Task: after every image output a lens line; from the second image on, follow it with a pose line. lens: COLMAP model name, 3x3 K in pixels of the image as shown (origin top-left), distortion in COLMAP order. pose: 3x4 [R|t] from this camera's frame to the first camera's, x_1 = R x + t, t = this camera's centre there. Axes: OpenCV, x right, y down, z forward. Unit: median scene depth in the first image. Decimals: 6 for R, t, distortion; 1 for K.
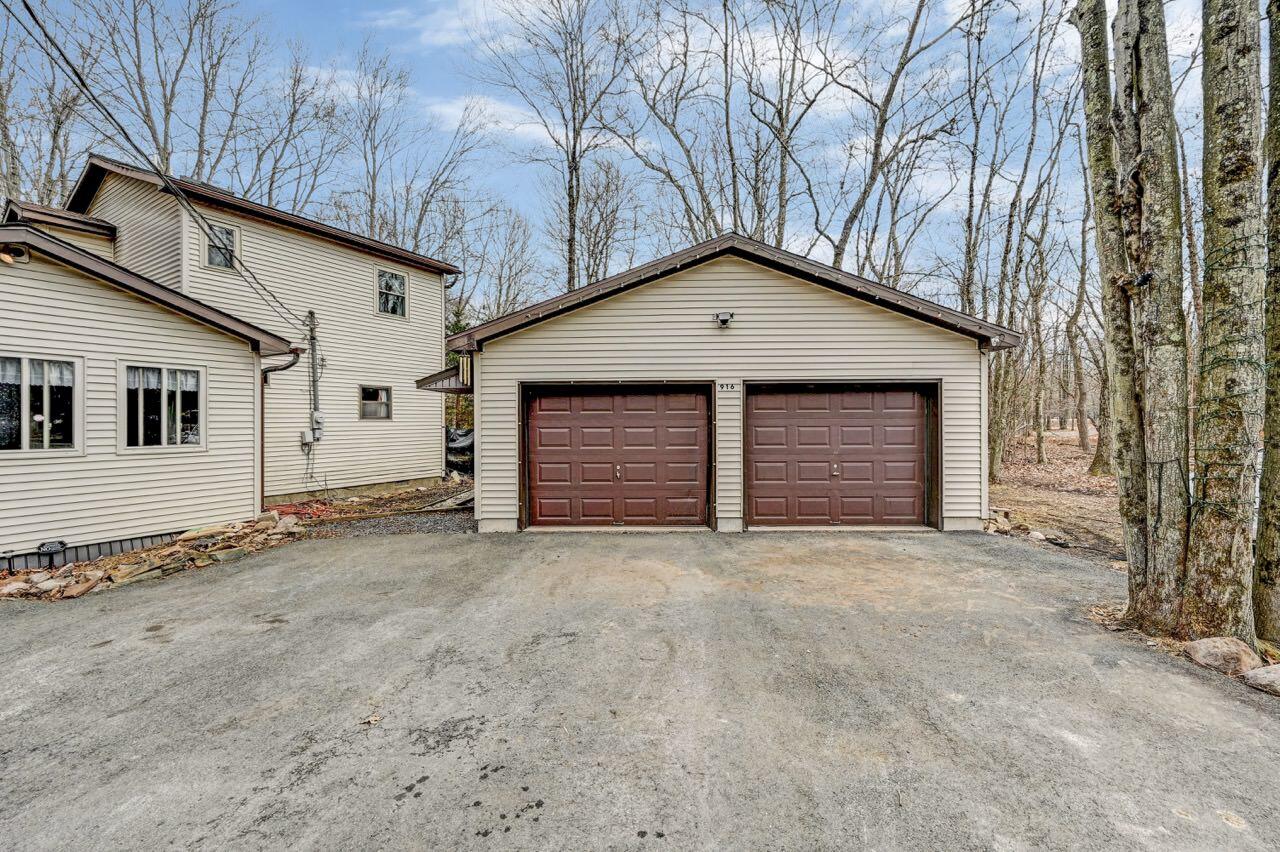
lens RADIAL K [[513.1, 0, 636.3], [0, 513.1, 426.0], [0, 0, 1]] dist [-0.000766, 0.000343]
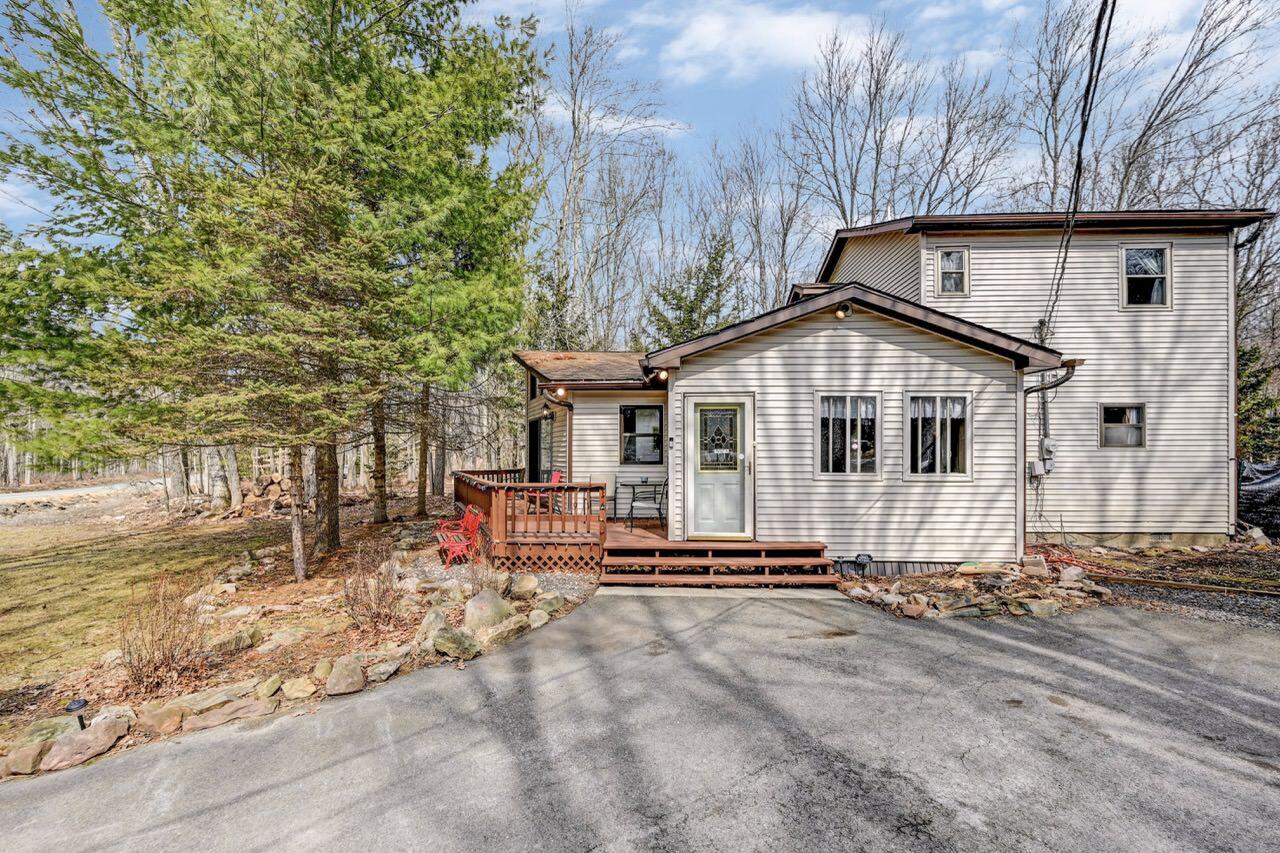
lens RADIAL K [[506.8, 0, 616.2], [0, 506.8, 450.3], [0, 0, 1]] dist [0.000127, -0.000001]
pose [[0.438114, 0.003314, -0.898913, -0.224473], [-0.011398, 0.999933, -0.001869, 0.001181], [0.898847, 0.011065, 0.438122, 0.001597]]
